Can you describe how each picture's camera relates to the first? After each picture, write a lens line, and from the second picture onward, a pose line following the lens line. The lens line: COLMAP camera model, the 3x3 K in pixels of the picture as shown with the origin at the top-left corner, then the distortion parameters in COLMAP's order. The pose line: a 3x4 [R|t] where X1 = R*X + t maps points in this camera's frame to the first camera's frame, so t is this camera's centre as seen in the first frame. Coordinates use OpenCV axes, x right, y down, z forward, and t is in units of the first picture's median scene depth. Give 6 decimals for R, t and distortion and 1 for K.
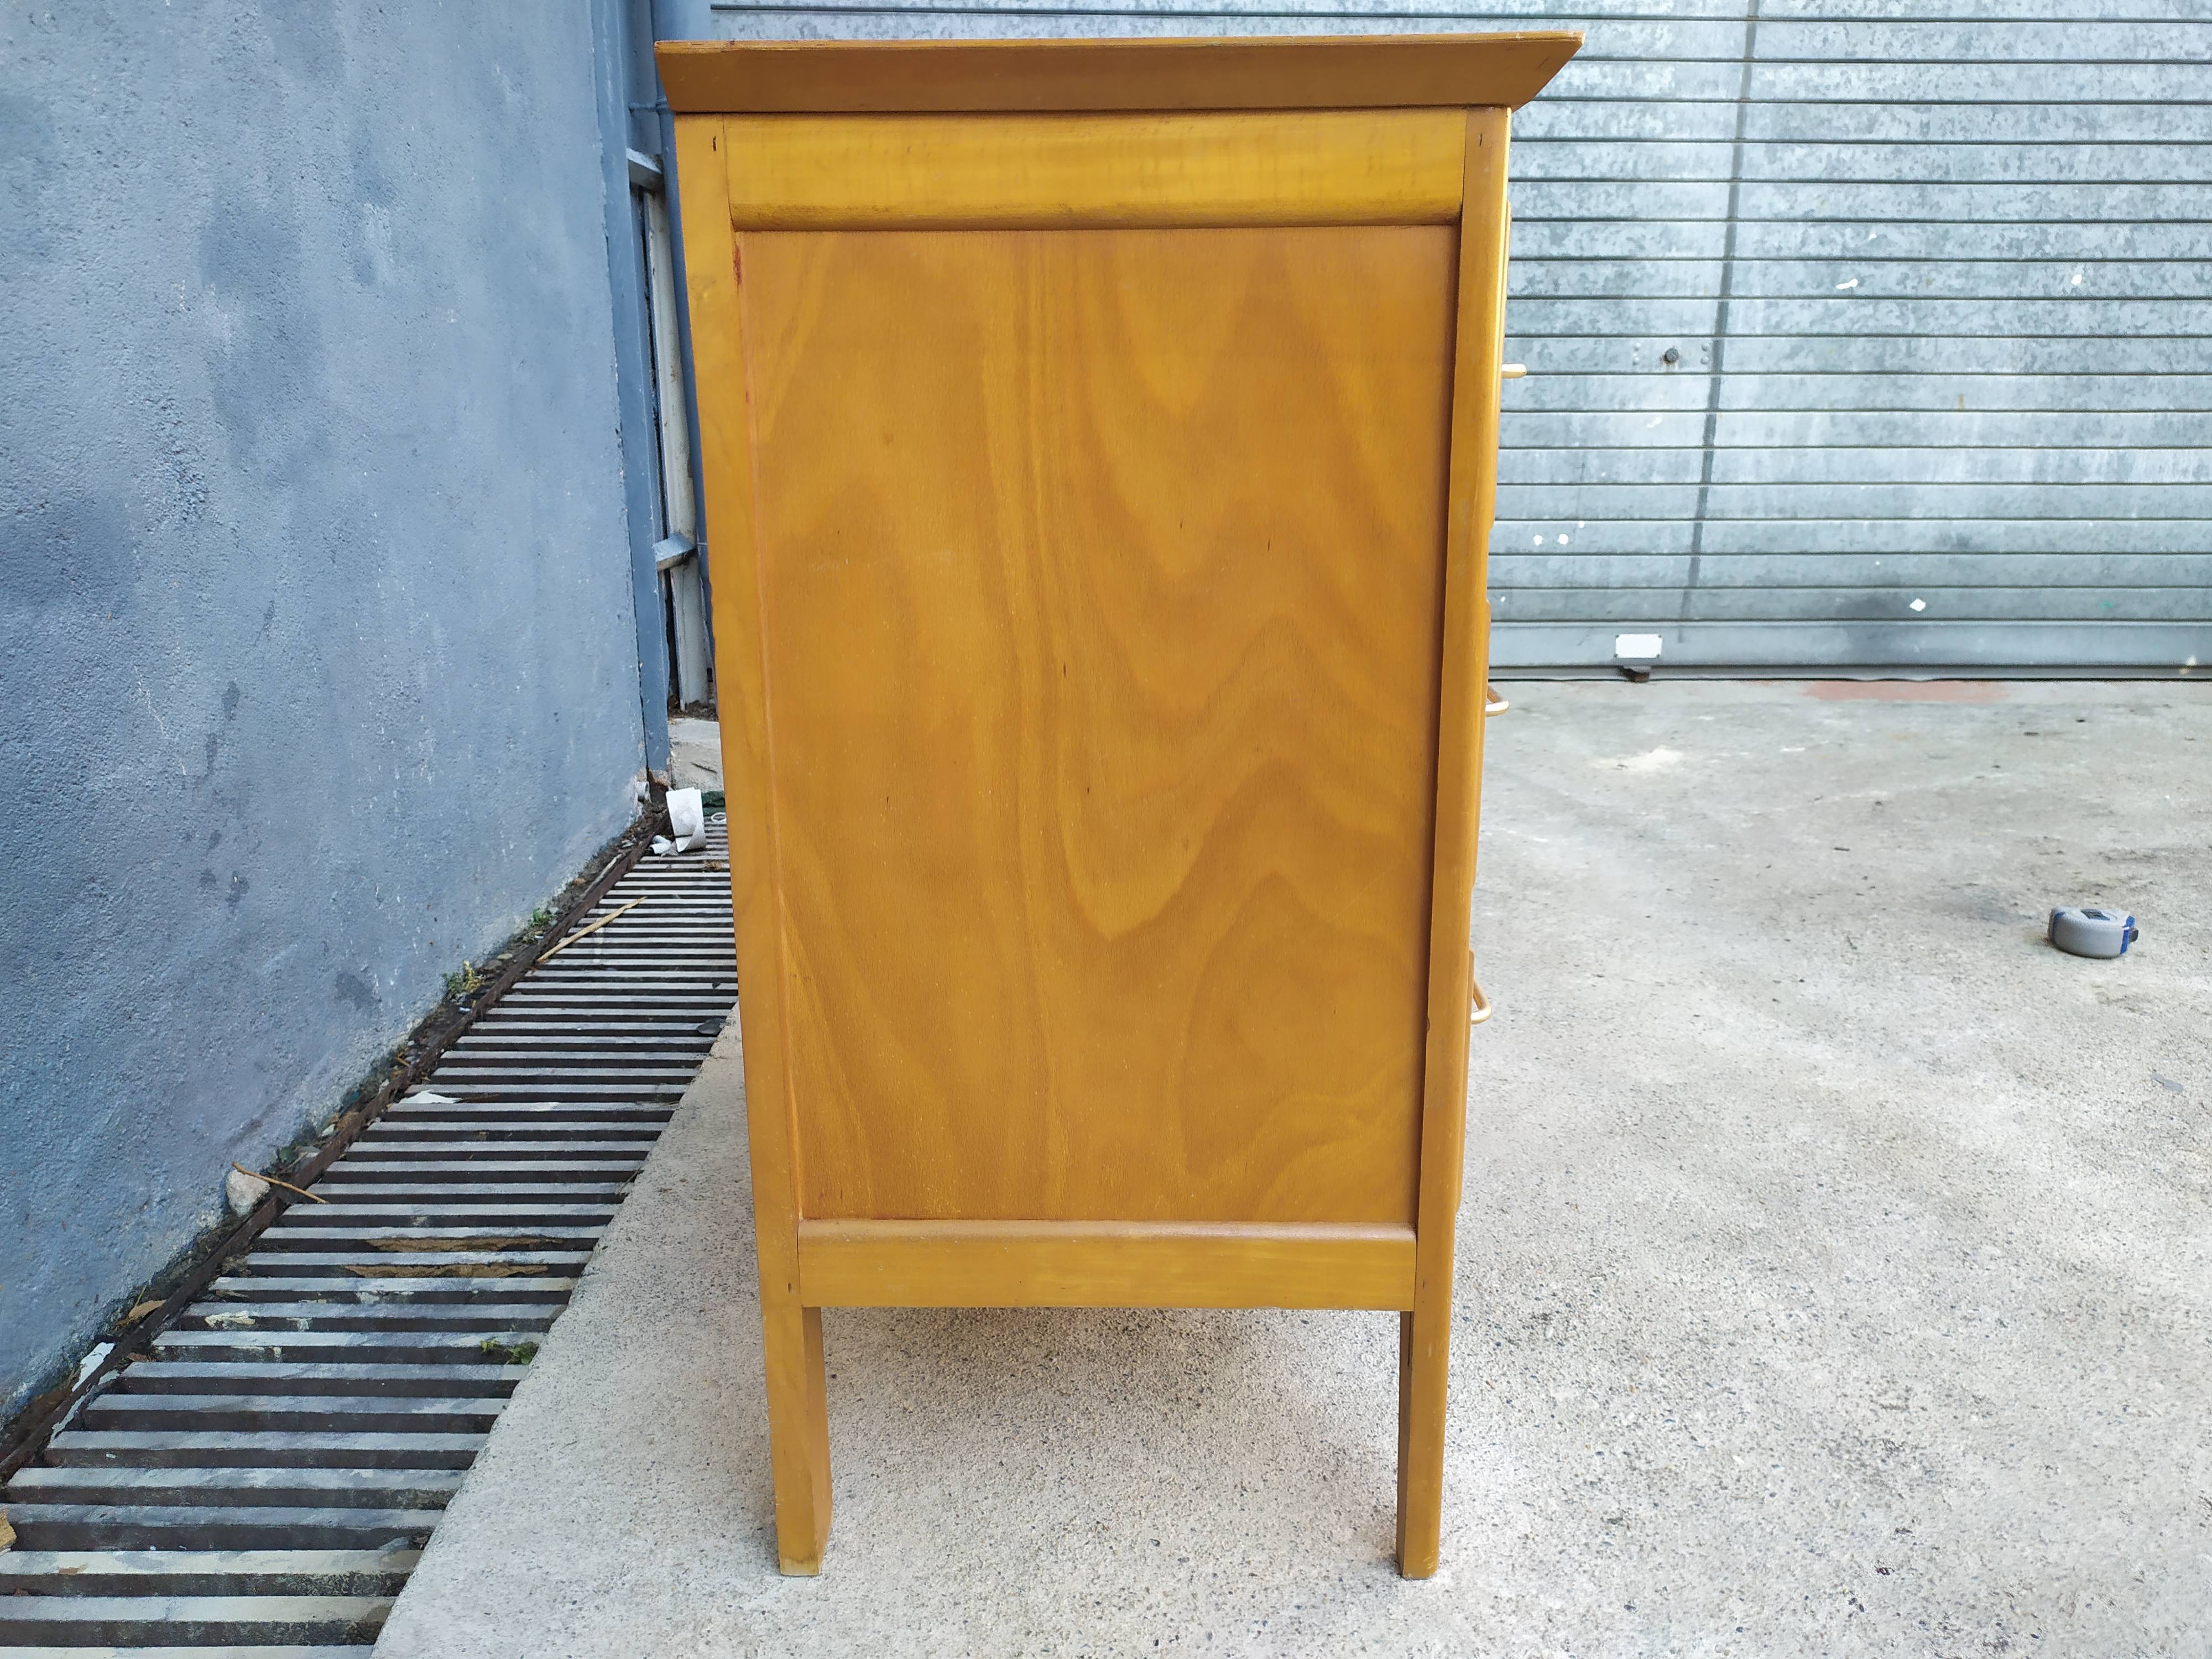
lens RADIAL K [[1687.6, 0, 1114.8], [0, 1687.6, 837.1], [0, 0, 1]] dist [0.032337, -0.034631]
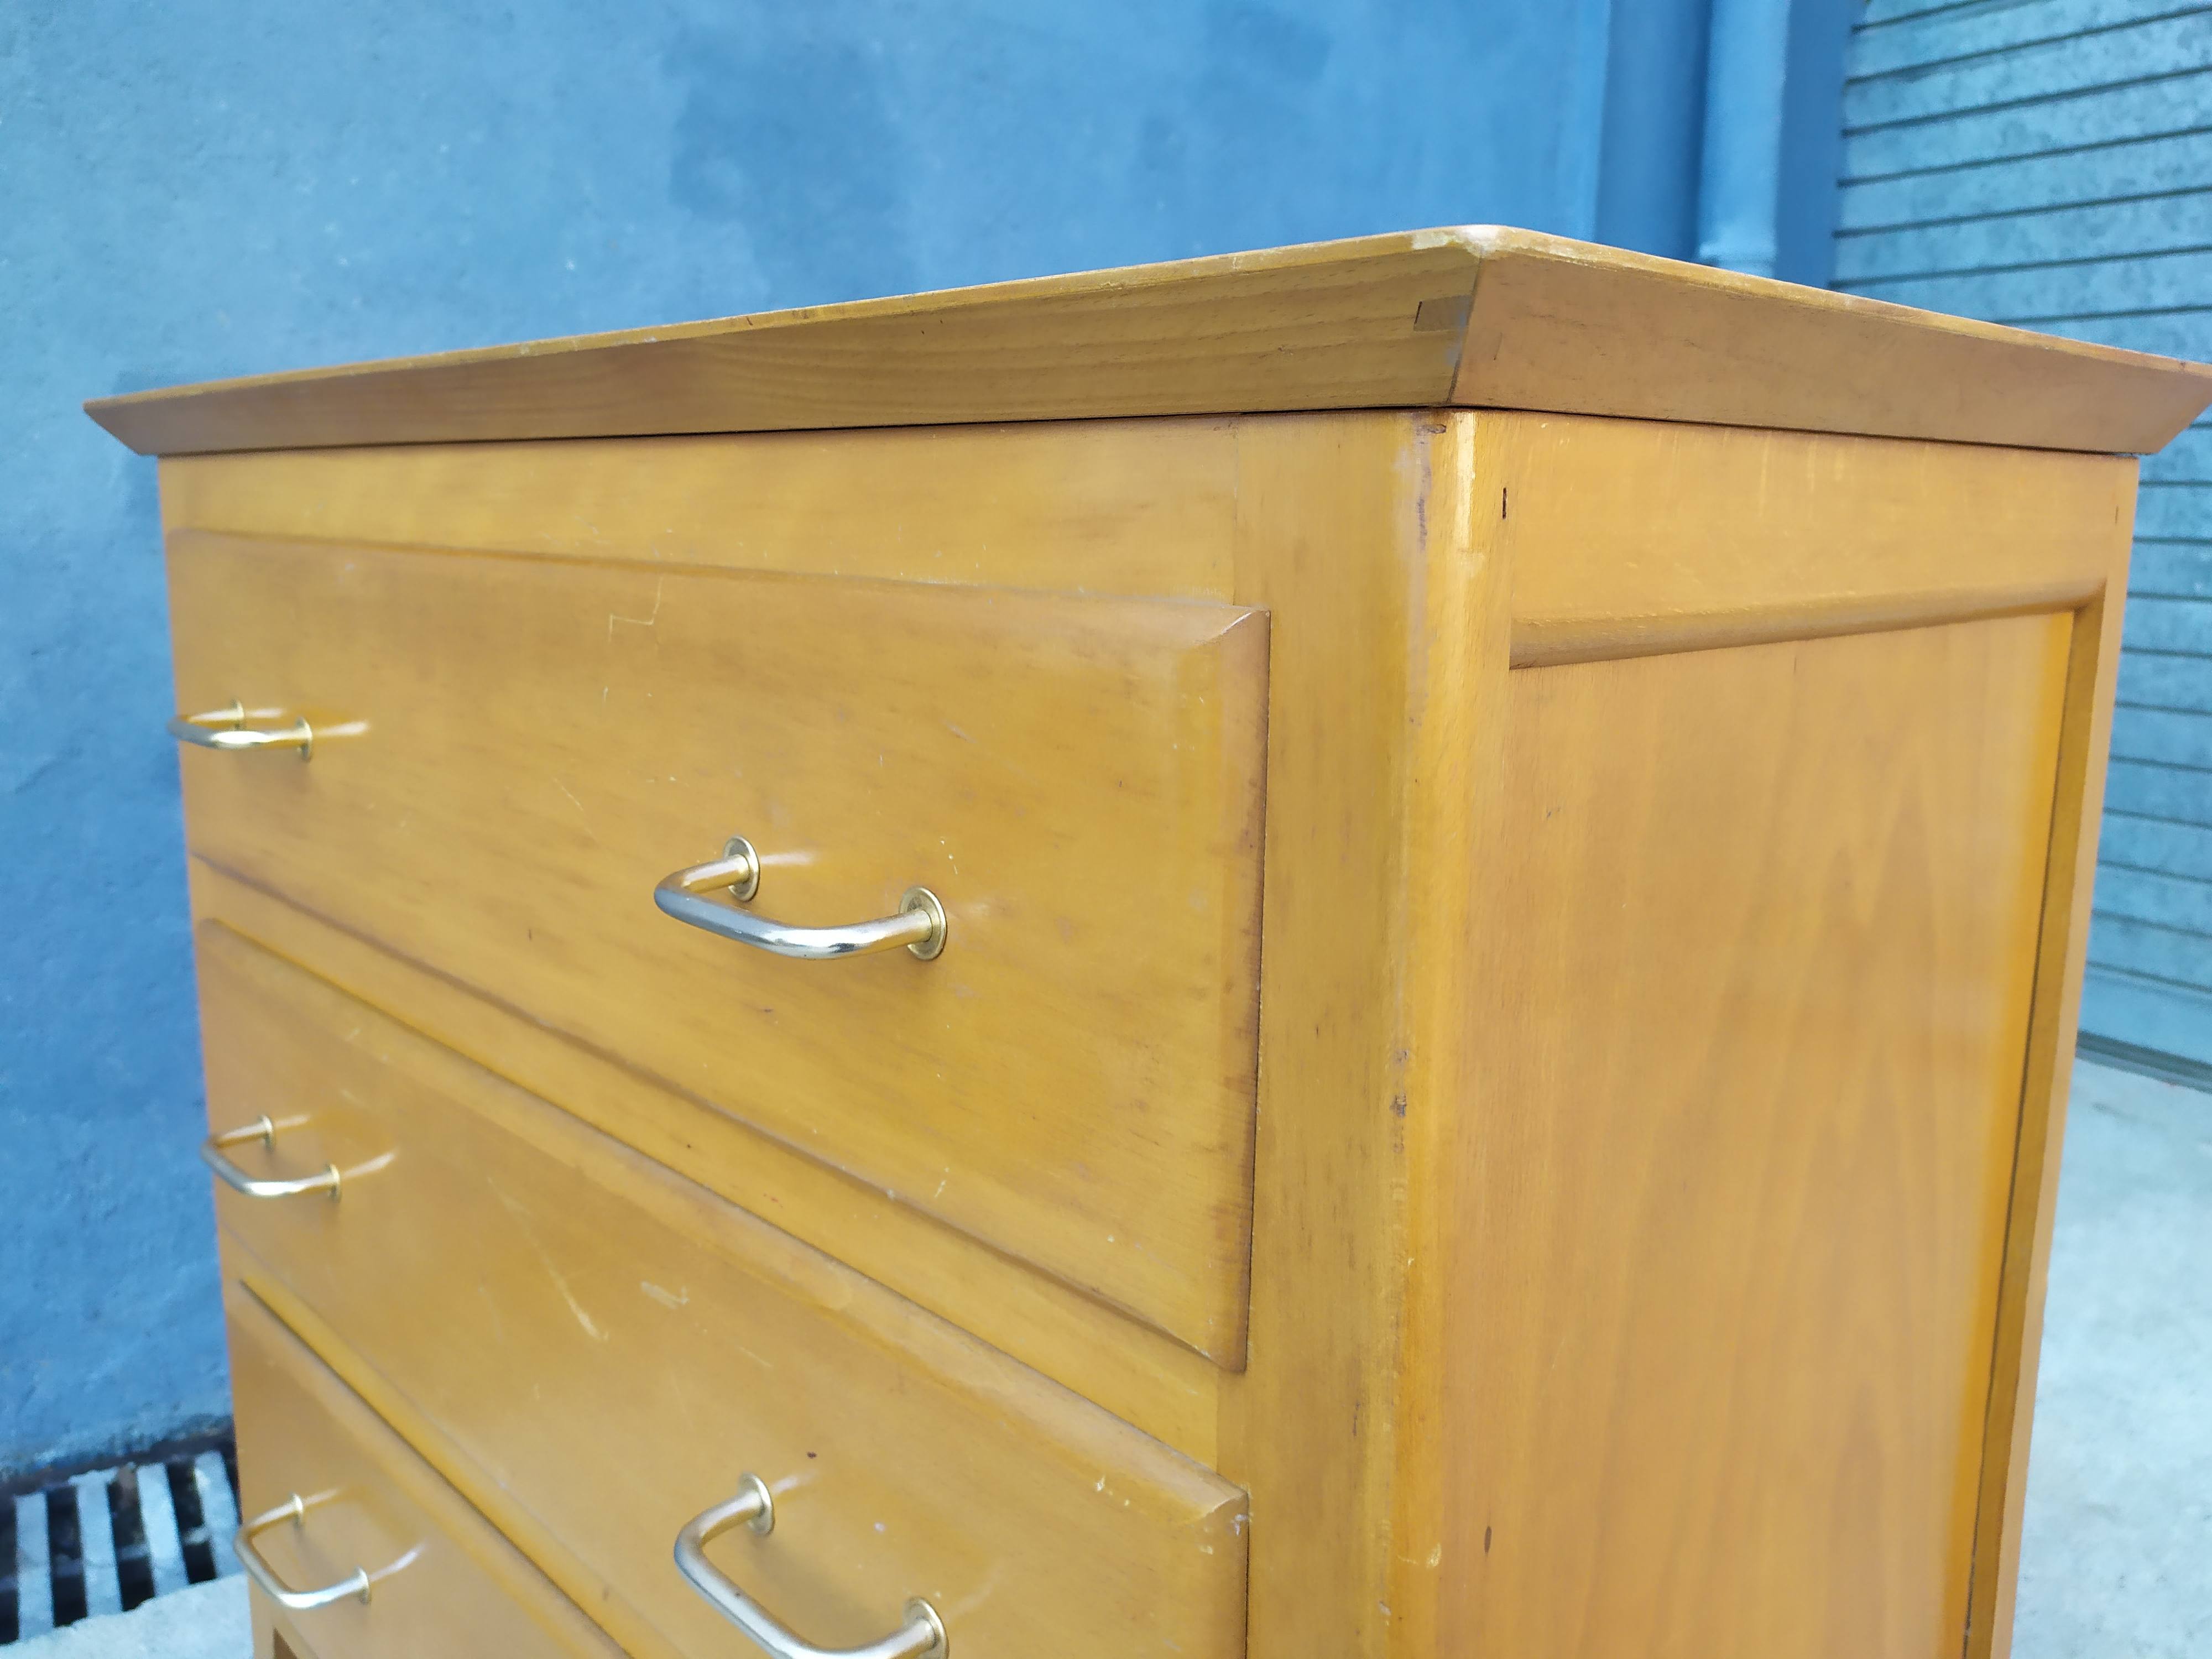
lens RADIAL K [[1687.6, 0, 1088.6], [0, 1687.6, 803.5], [0, 0, 1]] dist [0.032337, -0.034631]
pose [[0.539821, 0.157205, -0.826971, 0.582432], [-0.239715, 0.970439, 0.028000, -0.285037], [0.806927, 0.183123, 0.561548, 0.762450]]
